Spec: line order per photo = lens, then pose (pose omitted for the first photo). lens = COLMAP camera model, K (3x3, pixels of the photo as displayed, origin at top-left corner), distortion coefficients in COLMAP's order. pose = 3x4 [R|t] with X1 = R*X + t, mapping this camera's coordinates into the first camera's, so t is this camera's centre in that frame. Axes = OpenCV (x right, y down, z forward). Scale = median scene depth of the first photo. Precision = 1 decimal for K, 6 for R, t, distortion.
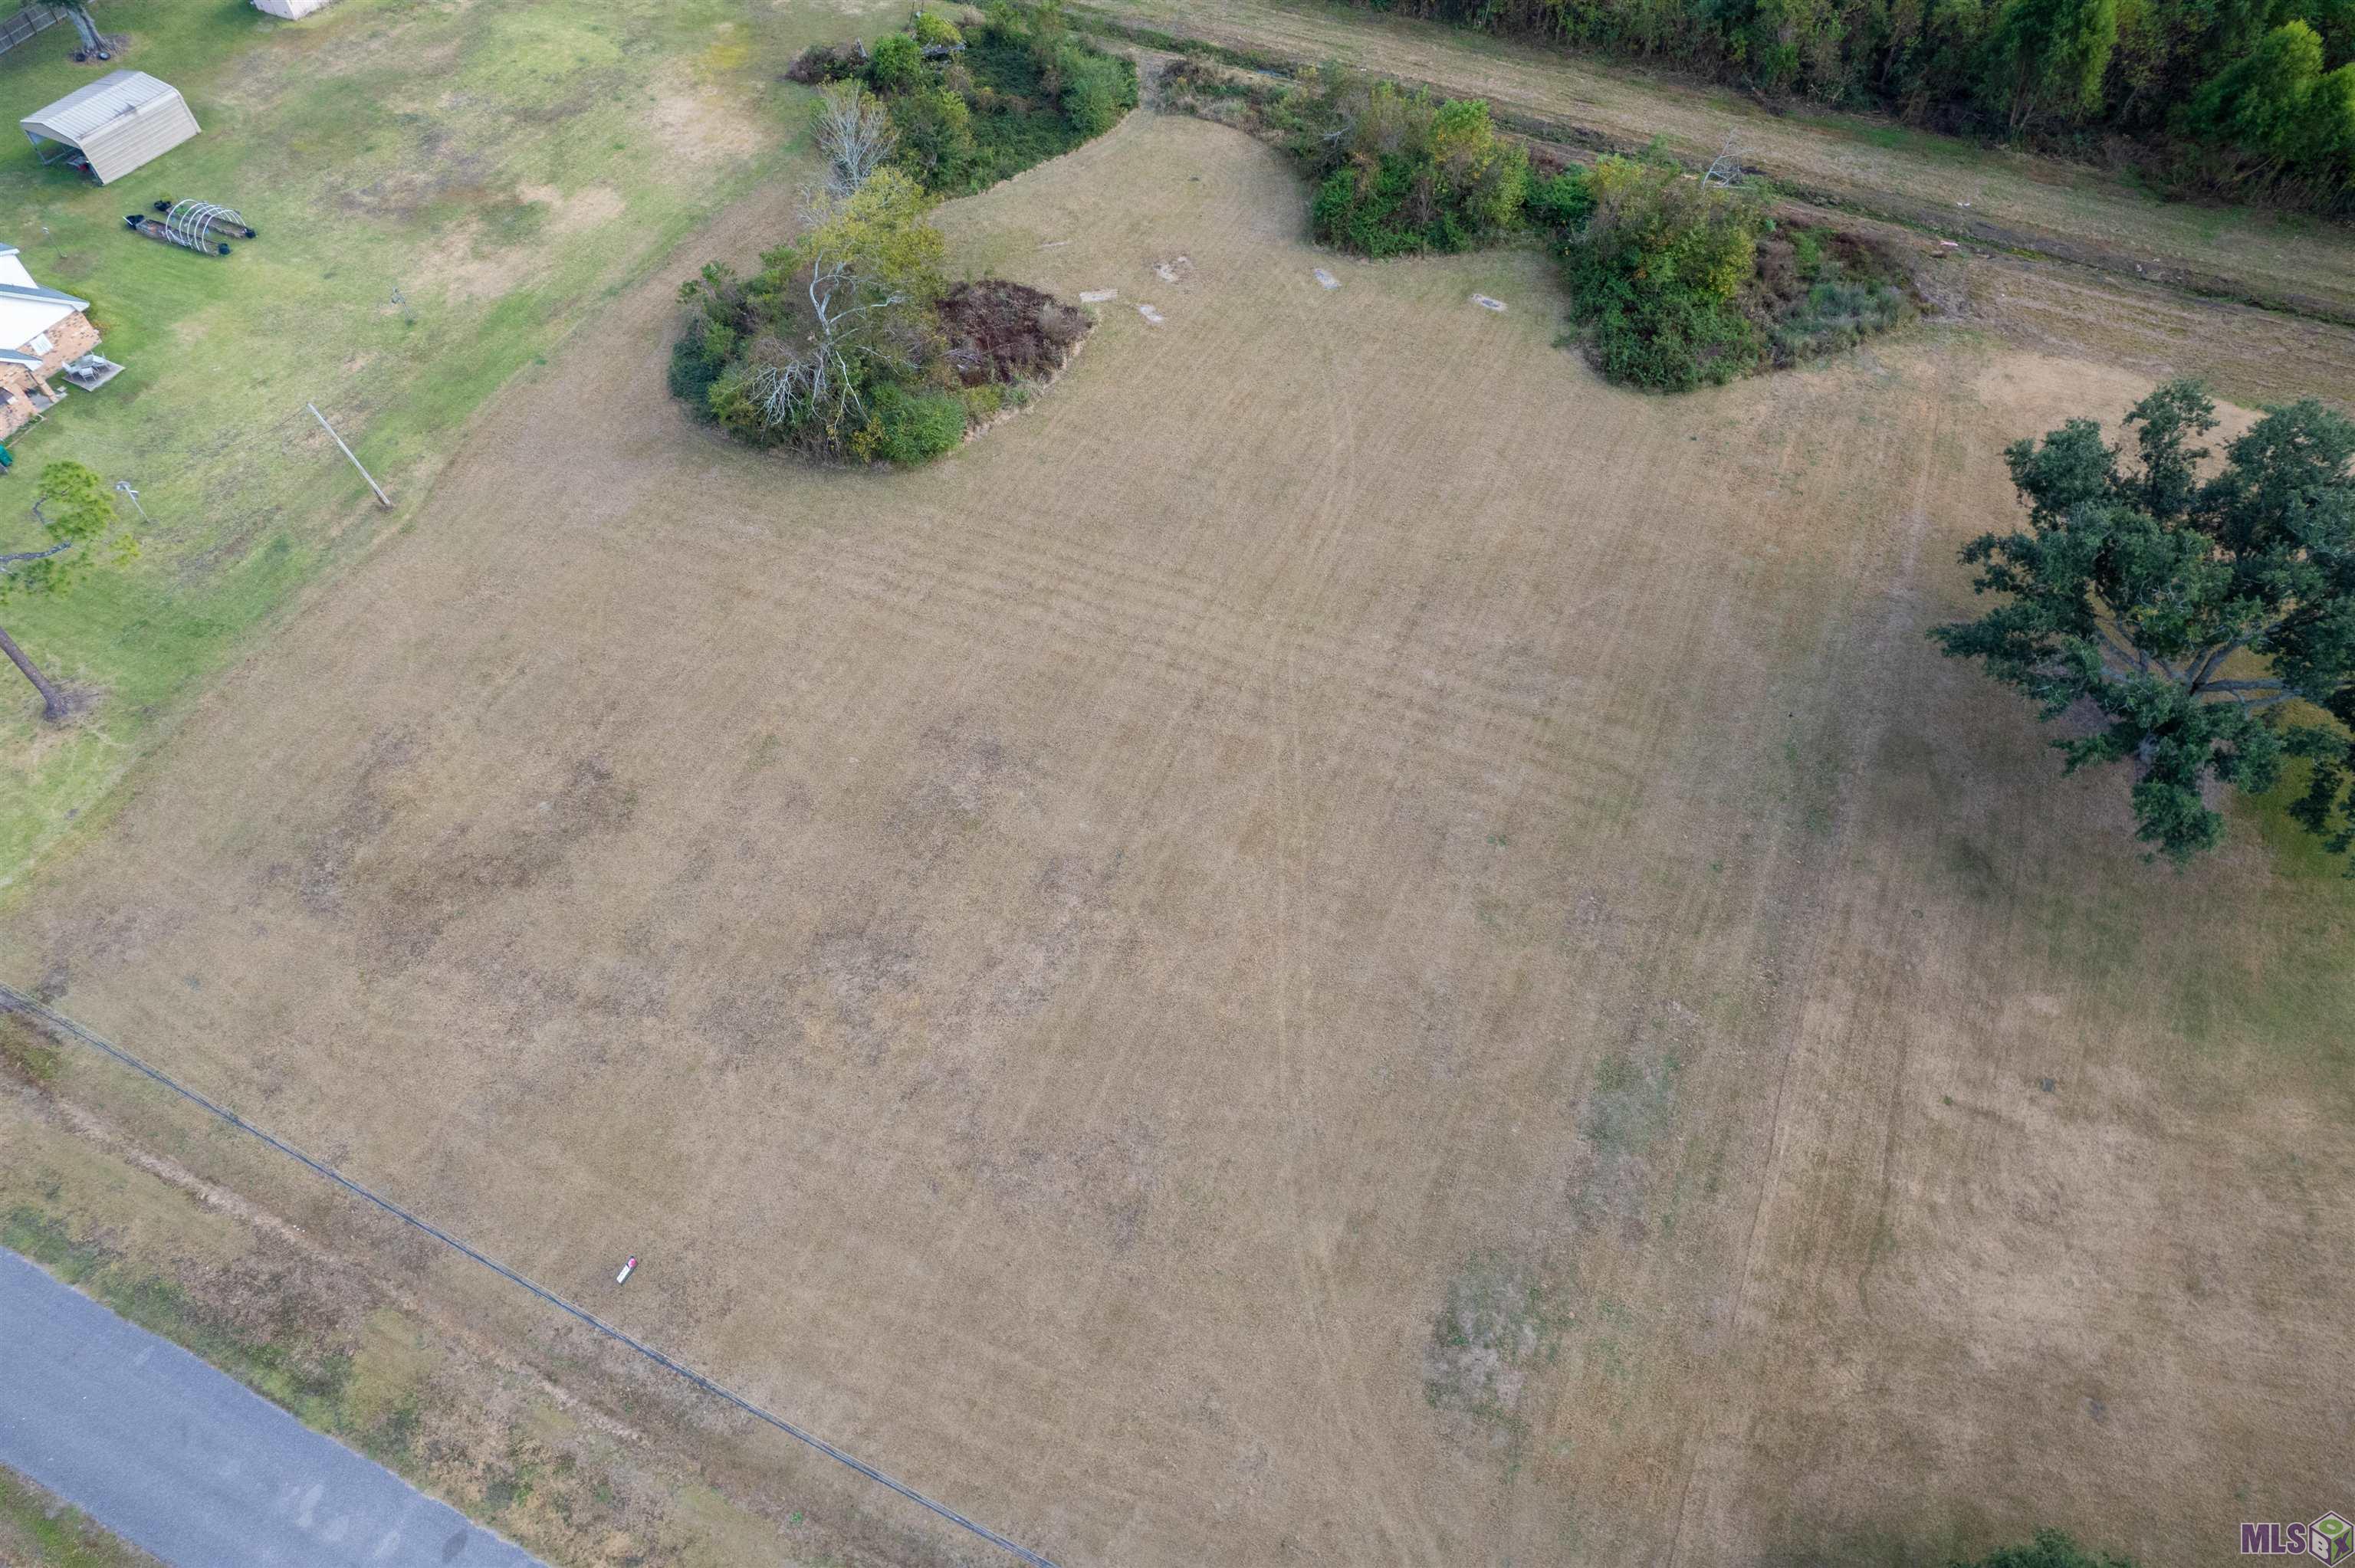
lens RADIAL K [[1507.8, 0, 1178.7], [0, 1507.8, 793.0], [0, 0, 1]] dist [-0.085175, 0.075268]
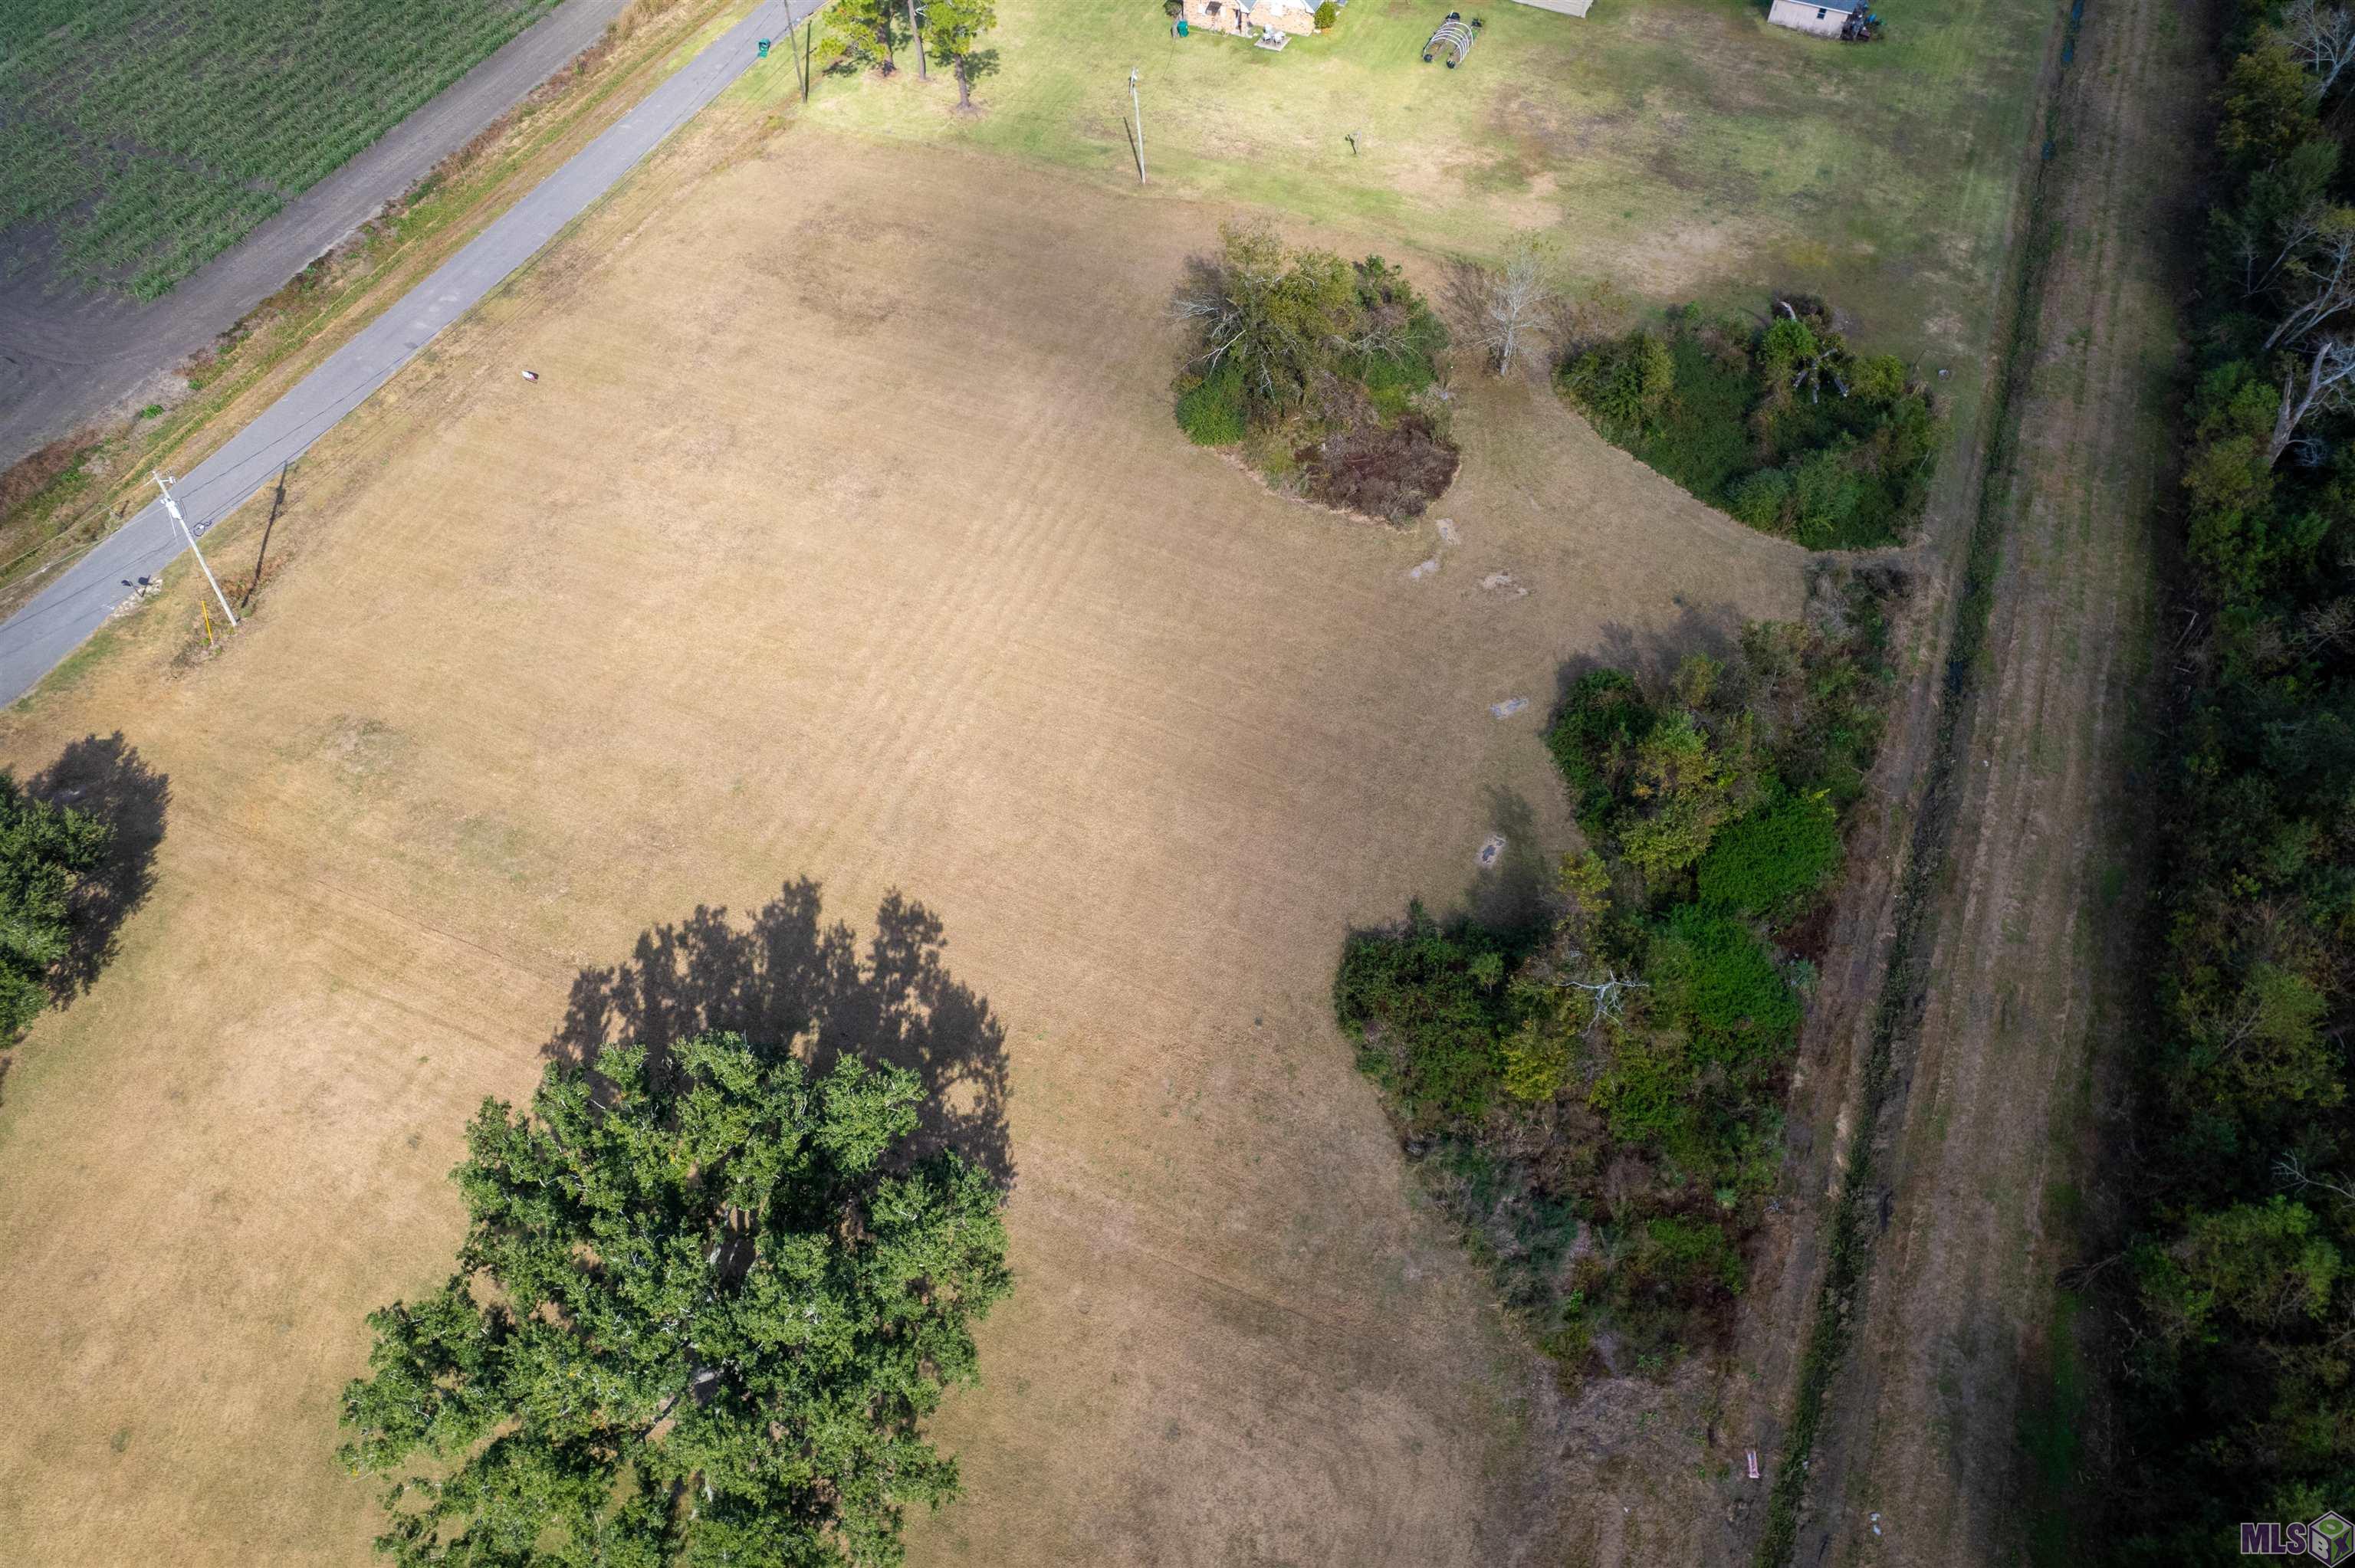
lens RADIAL K [[1507.8, 0, 1178.7], [0, 1507.8, 793.0], [0, 0, 1]] dist [-0.085175, 0.075268]
pose [[0.018730, 0.814266, -0.580189, 0.799312], [-0.798645, 0.361297, 0.481280, -0.721101], [0.601511, 0.454351, 0.657077, 0.353459]]
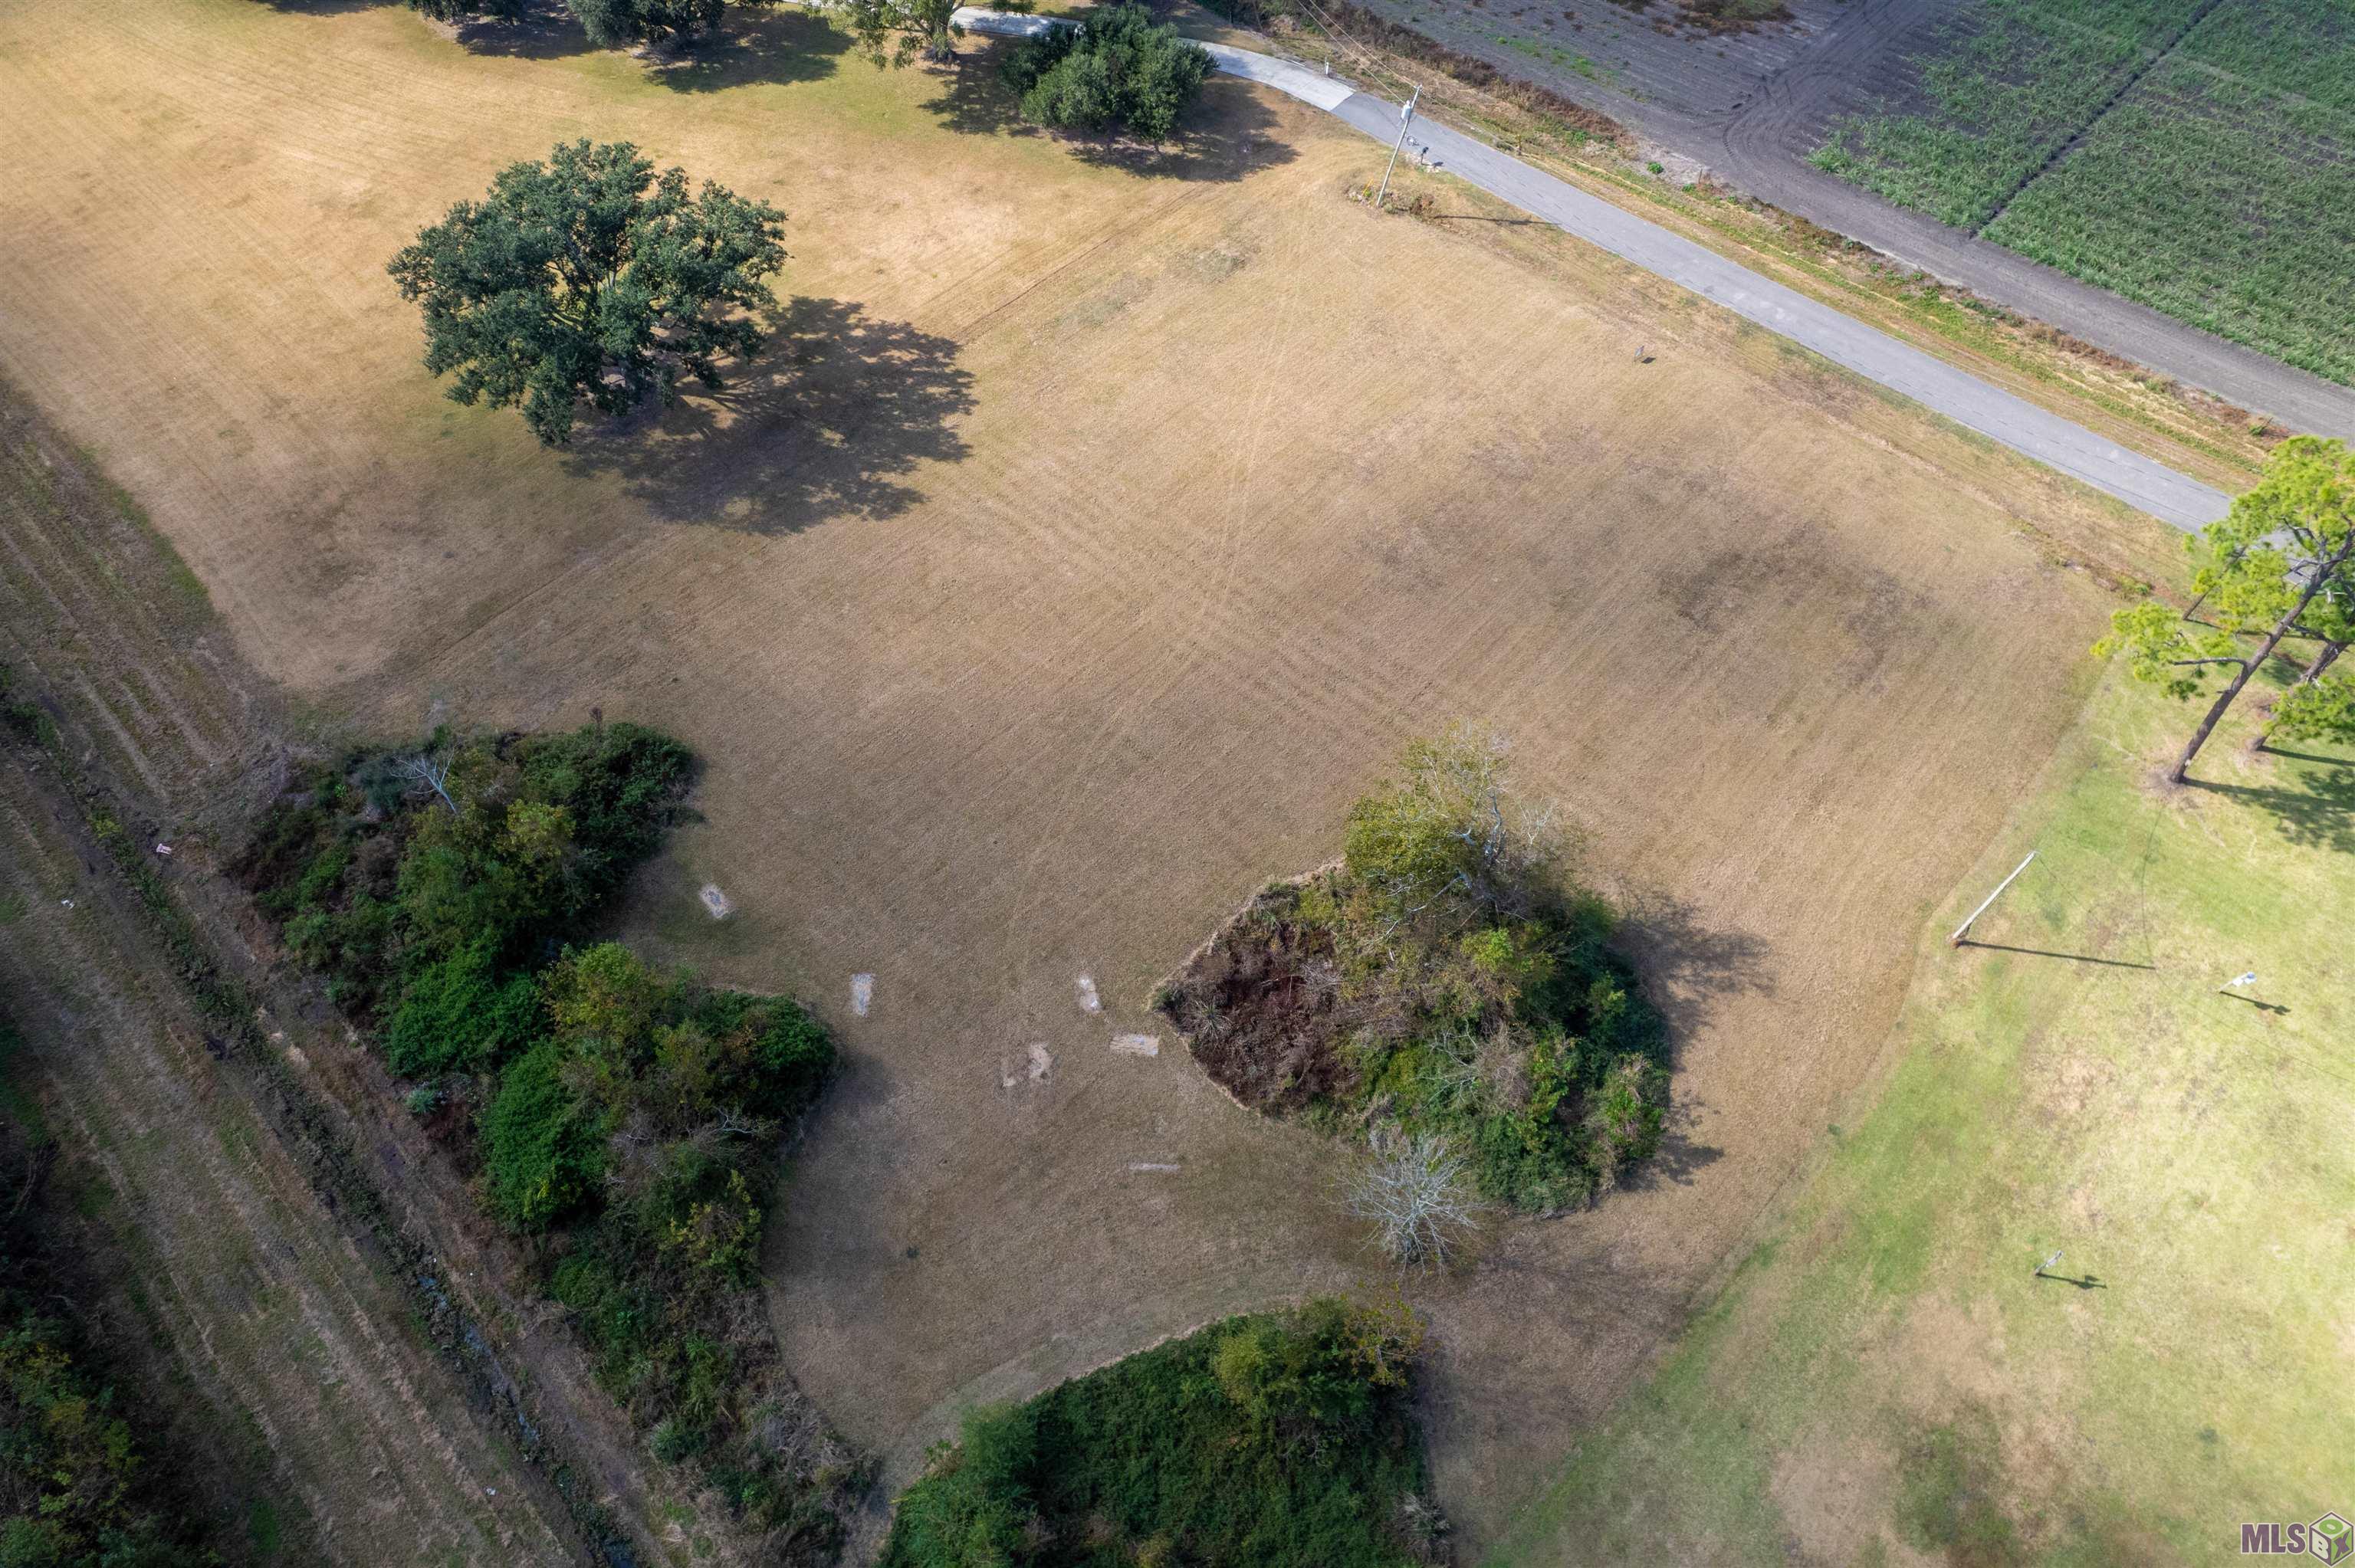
lens RADIAL K [[1507.8, 0, 1178.7], [0, 1507.8, 793.0], [0, 0, 1]] dist [-0.085175, 0.075268]
pose [[-0.945882, -0.252750, 0.203531, -0.240519], [0.266927, -0.249302, 0.930913, -1.223524], [-0.184548, 0.934861, 0.303276, 0.737596]]
